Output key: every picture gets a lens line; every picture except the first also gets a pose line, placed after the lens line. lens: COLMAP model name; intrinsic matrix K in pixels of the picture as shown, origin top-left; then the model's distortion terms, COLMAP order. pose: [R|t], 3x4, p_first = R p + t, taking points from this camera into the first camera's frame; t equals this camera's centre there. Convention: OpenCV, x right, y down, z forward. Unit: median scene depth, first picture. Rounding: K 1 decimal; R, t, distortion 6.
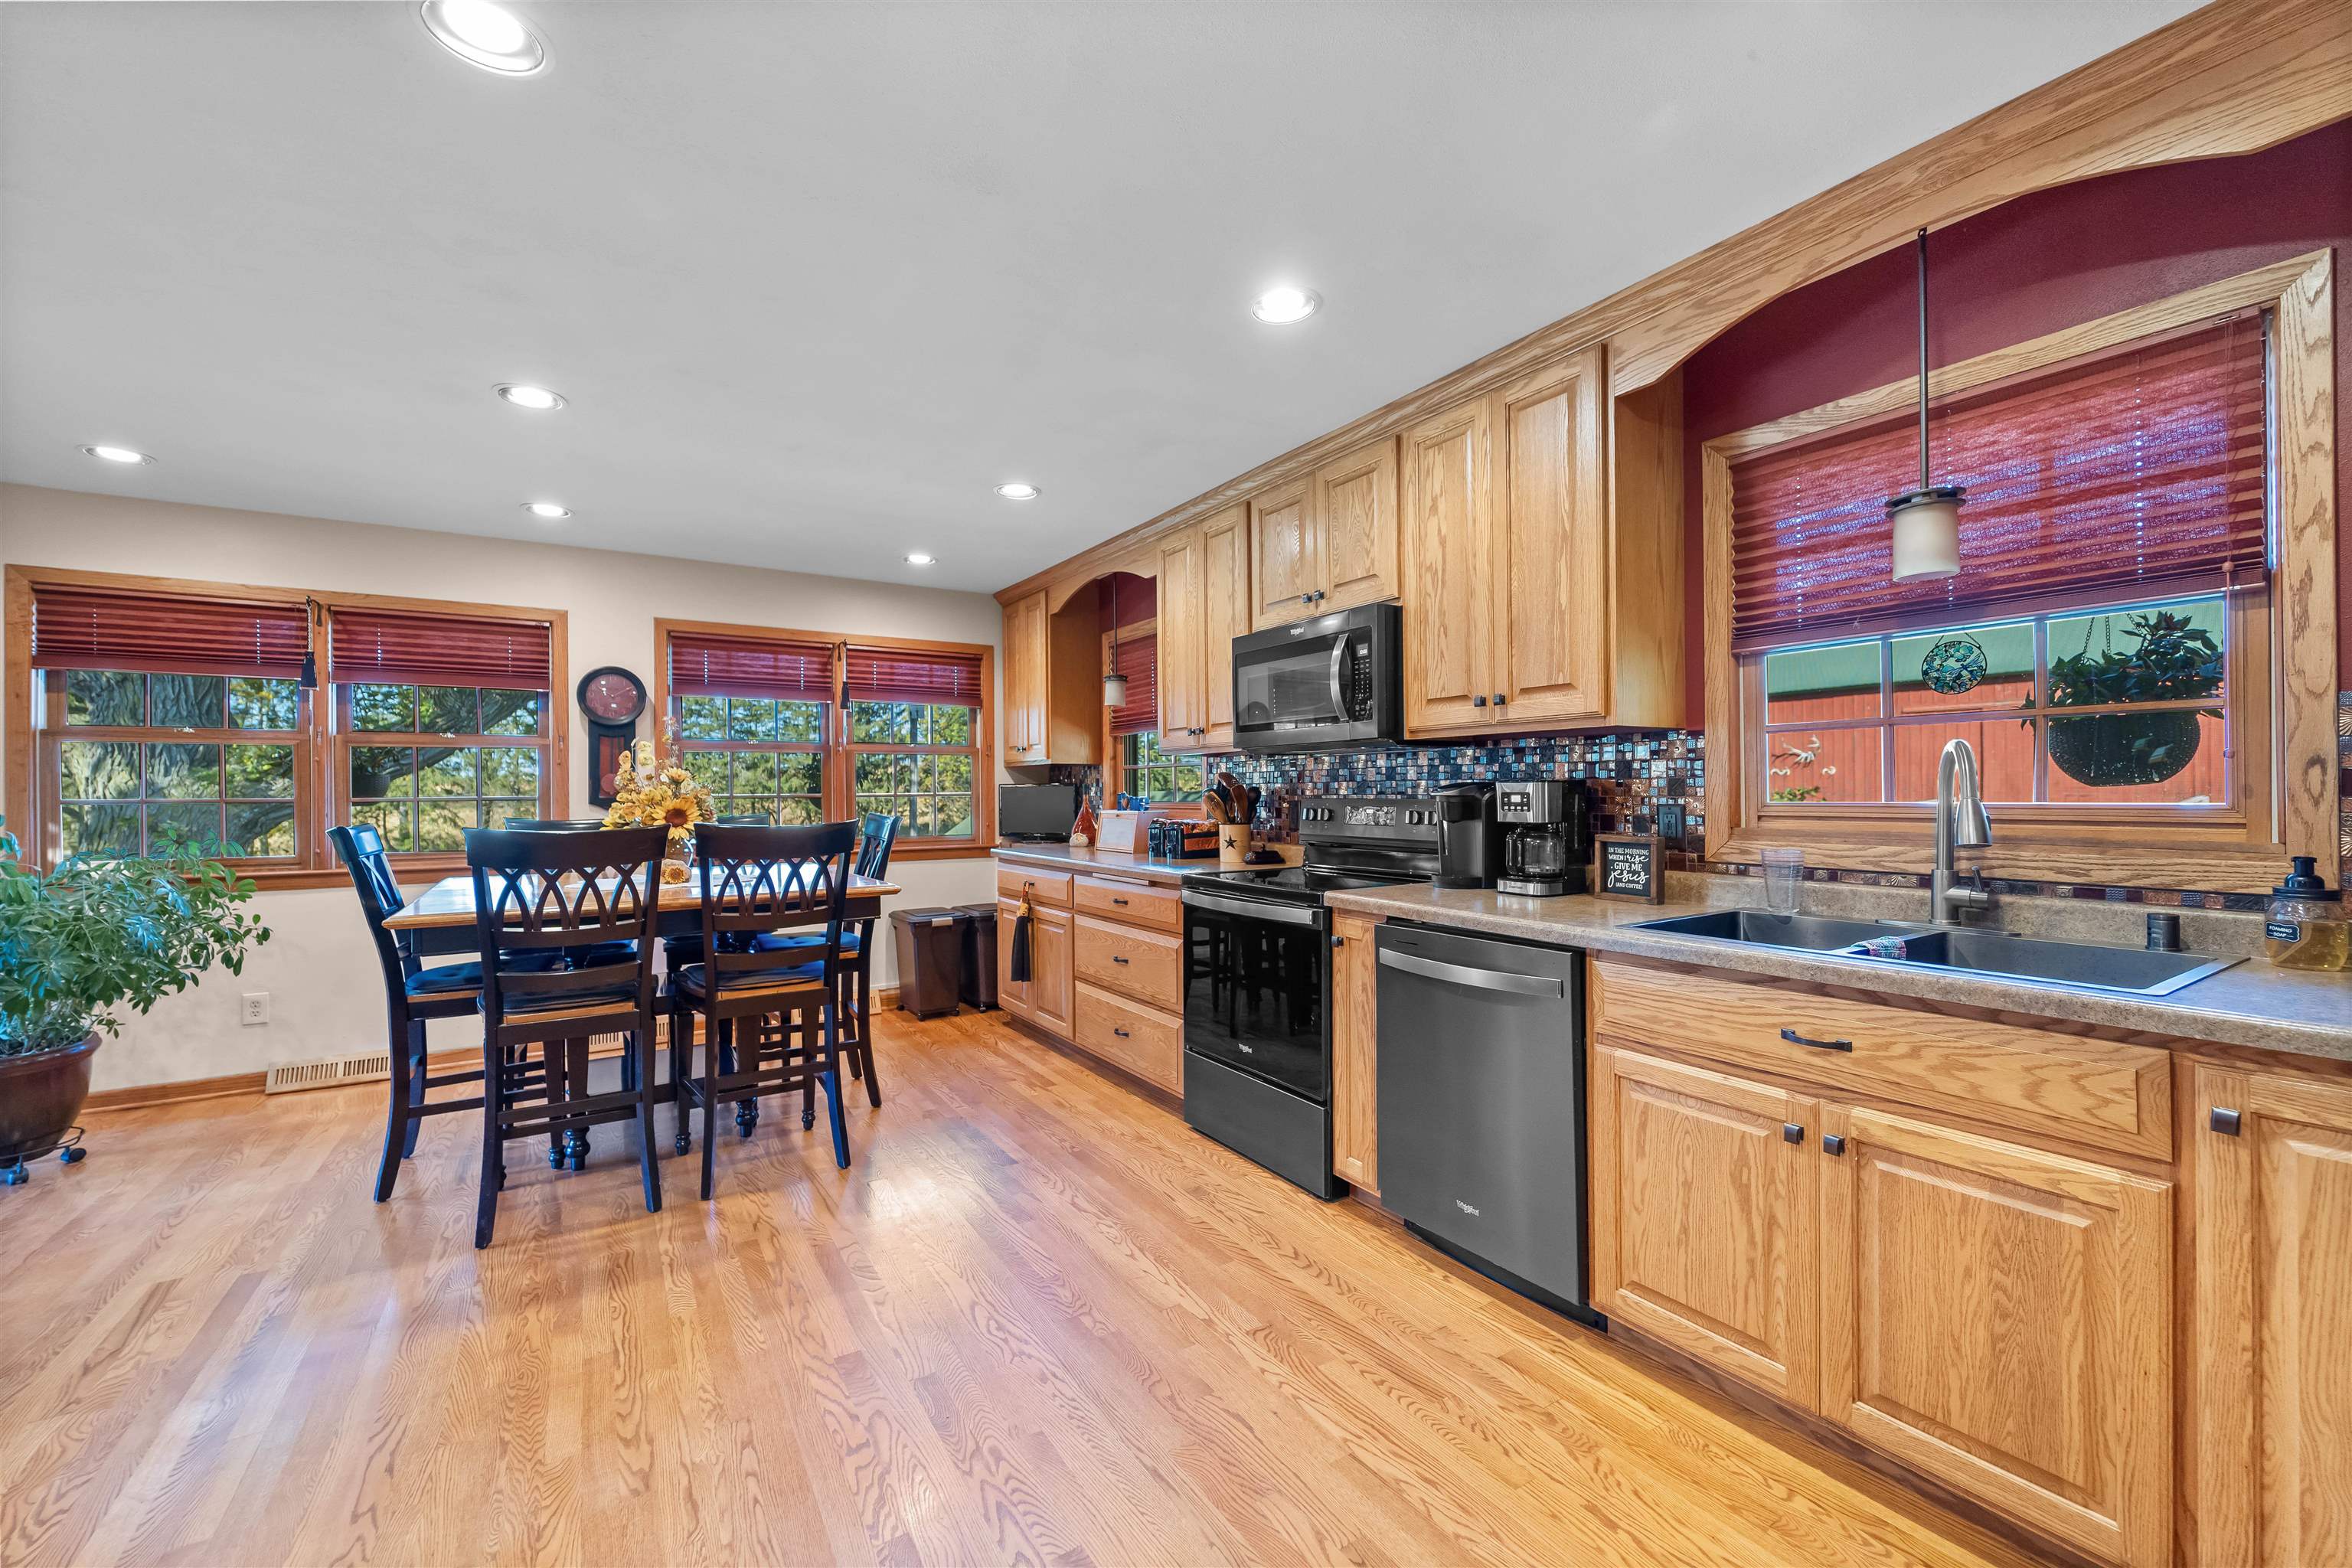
lens RADIAL K [[941.5, 0, 1178.2], [0, 941.5, 792.6], [0, 0, 1]] dist [0.002513, -0.001671]
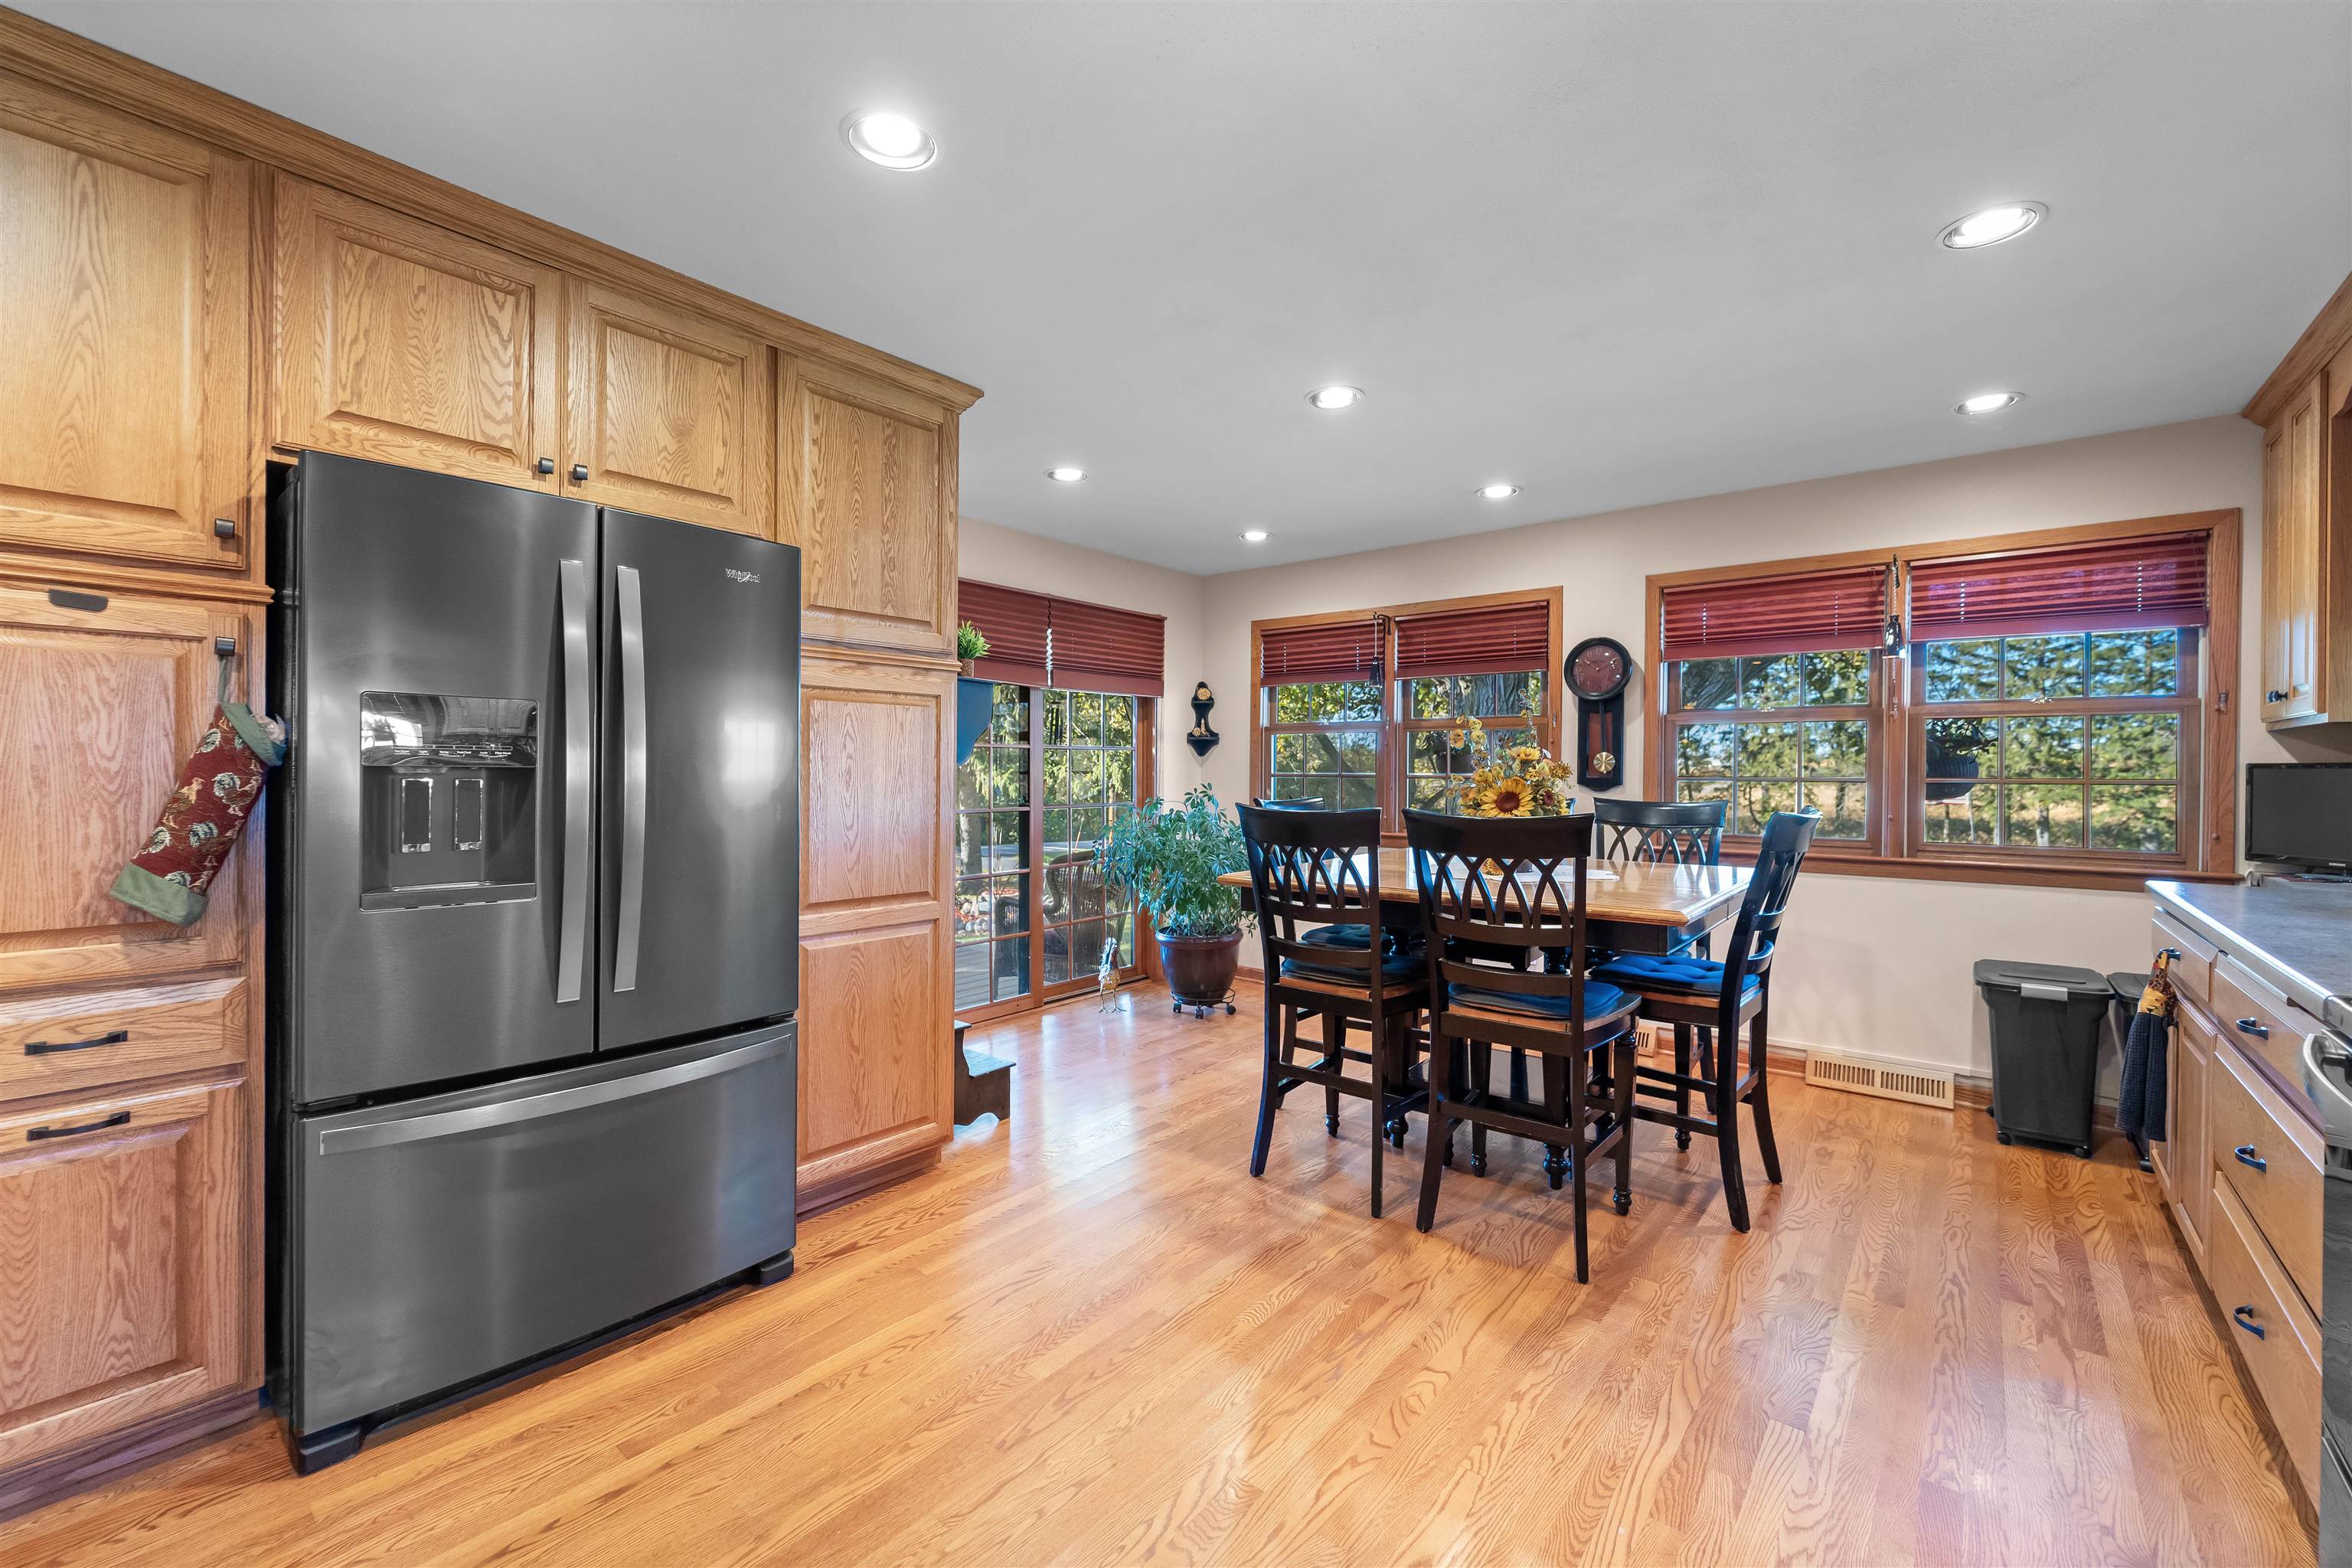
lens RADIAL K [[941.5, 0, 1193.8], [0, 941.5, 780.9], [0, 0, 1]] dist [0.002513, -0.001671]
pose [[0.307975, 0.019665, -0.951191, 0.218048], [-0.008022, 0.999804, 0.018073, -0.006024], [0.951360, 0.002064, 0.308073, 0.419139]]
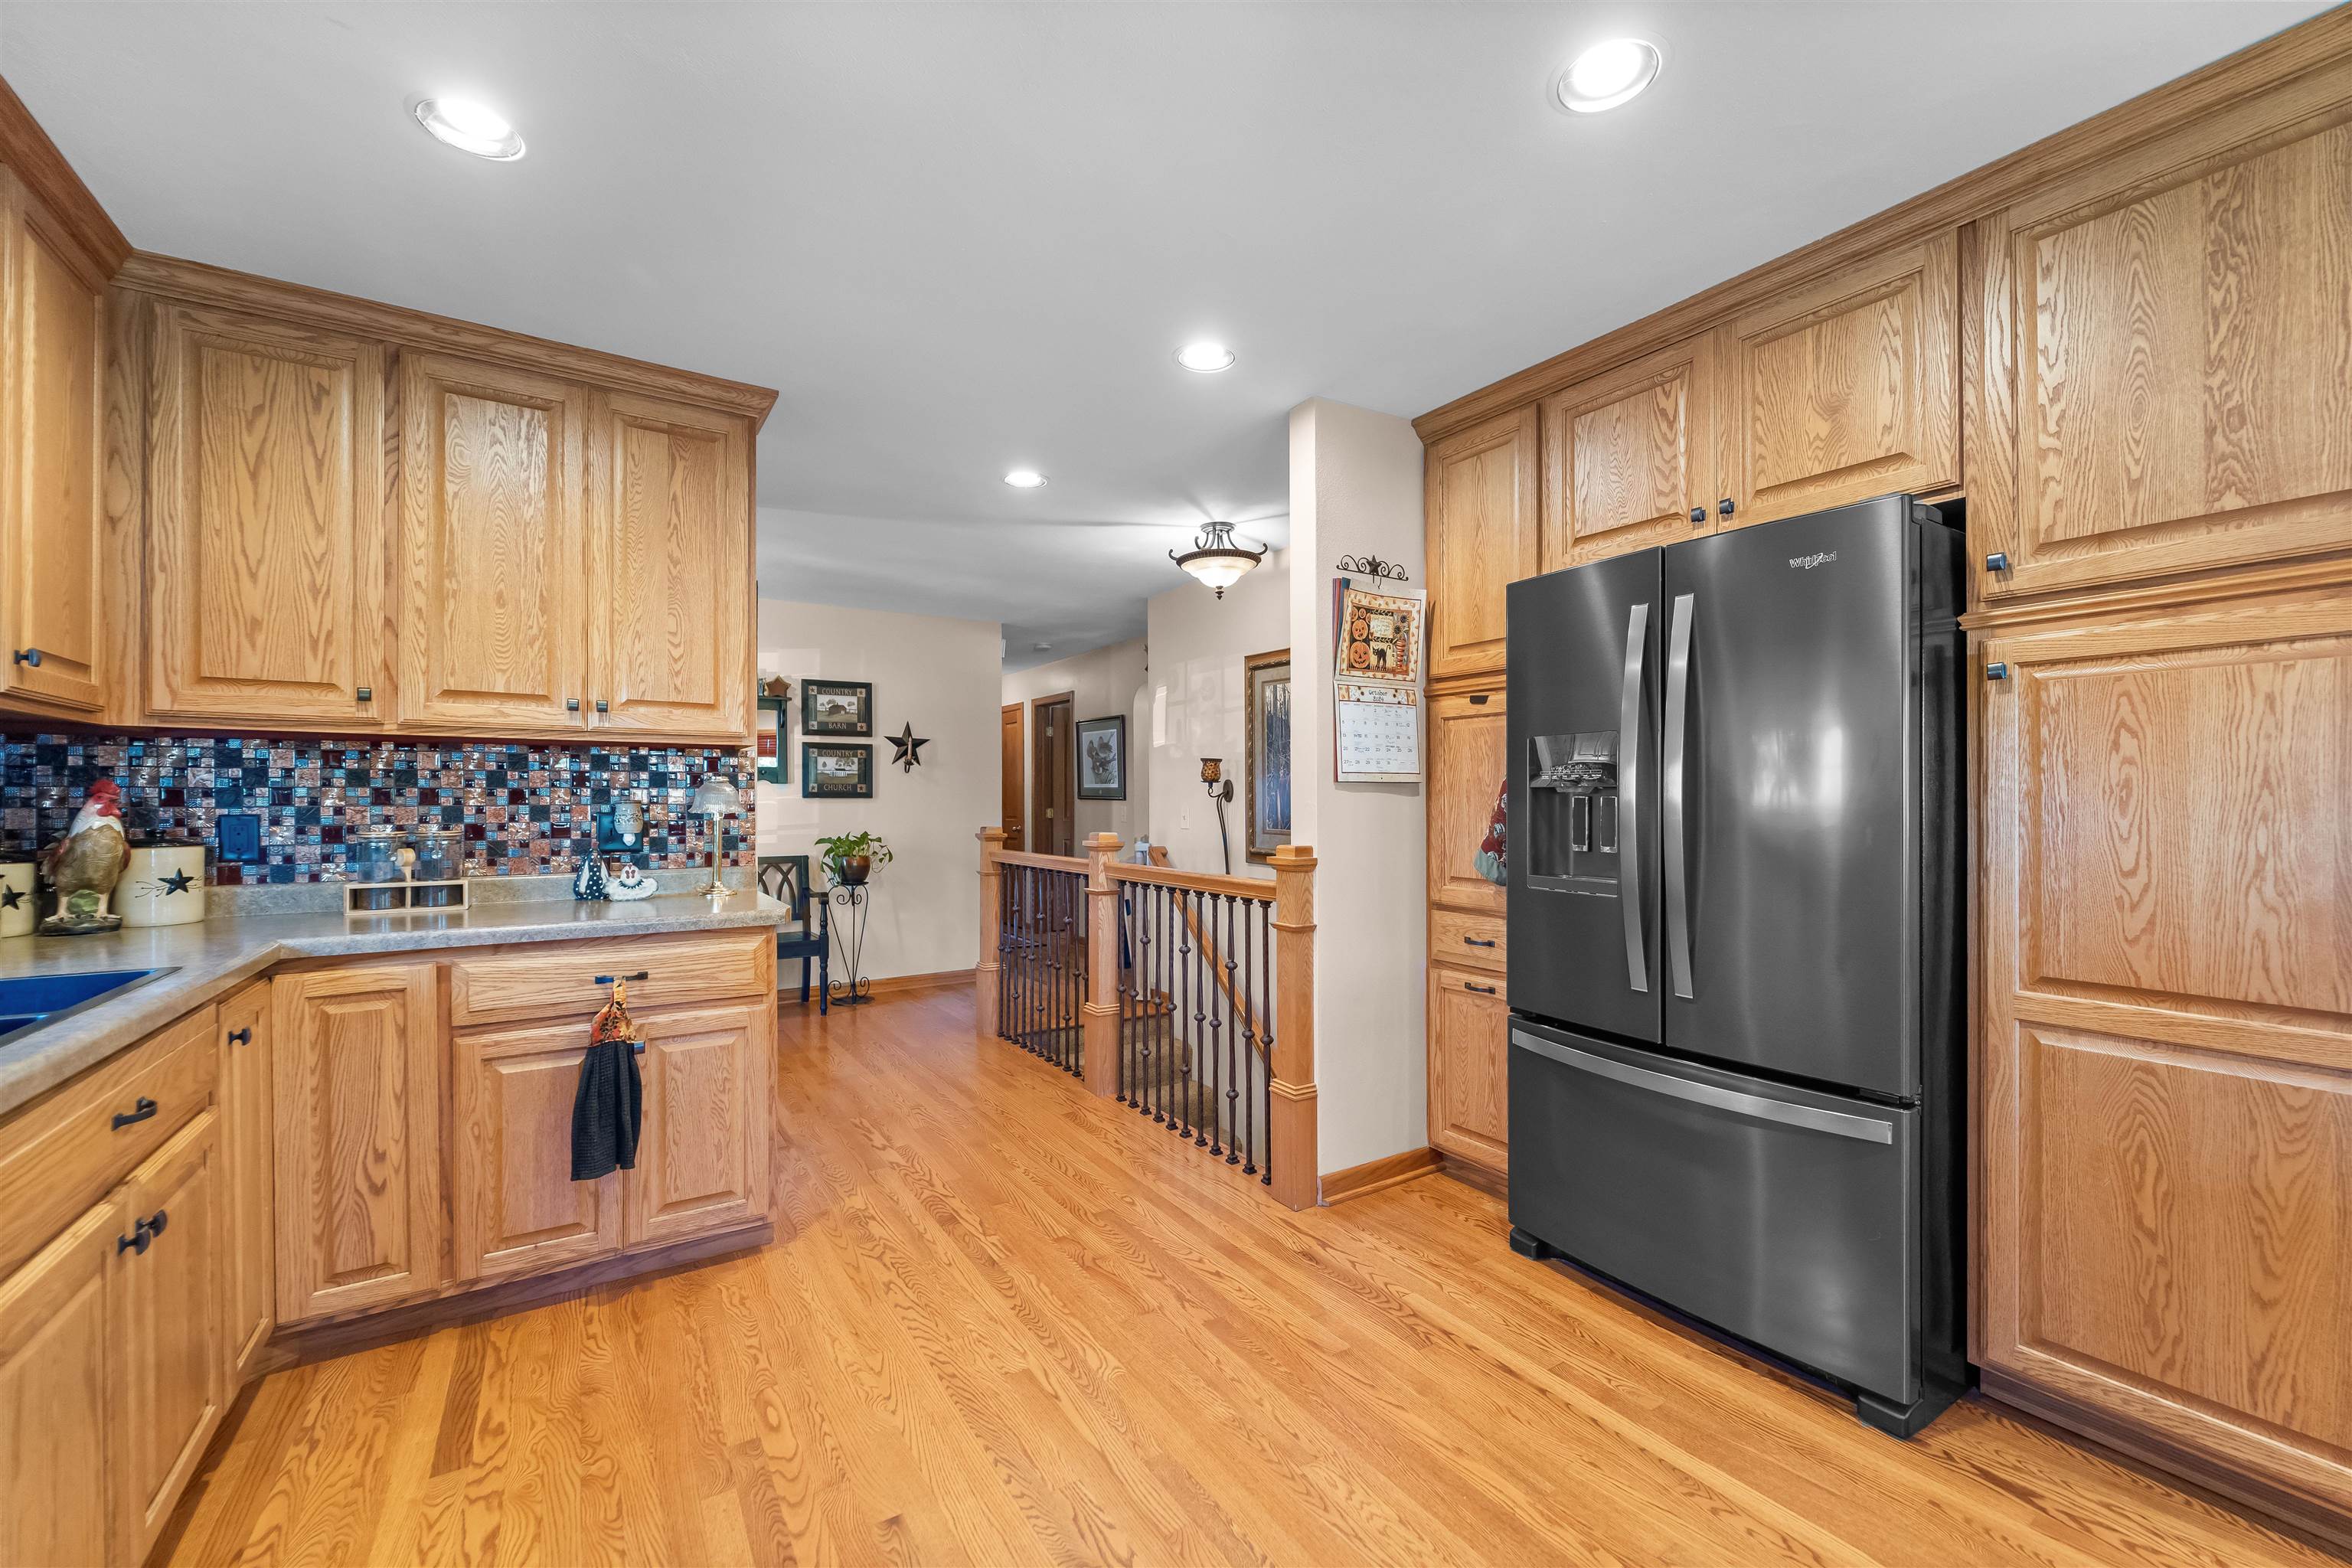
lens RADIAL K [[941.5, 0, 1180.8], [0, 941.5, 803.9], [0, 0, 1]] dist [0.002513, -0.001671]
pose [[-0.999850, 0.011610, -0.012854, -0.099285], [0.011552, 0.999923, 0.004565, 0.004473], [0.012906, 0.004416, -0.999907, 0.860047]]
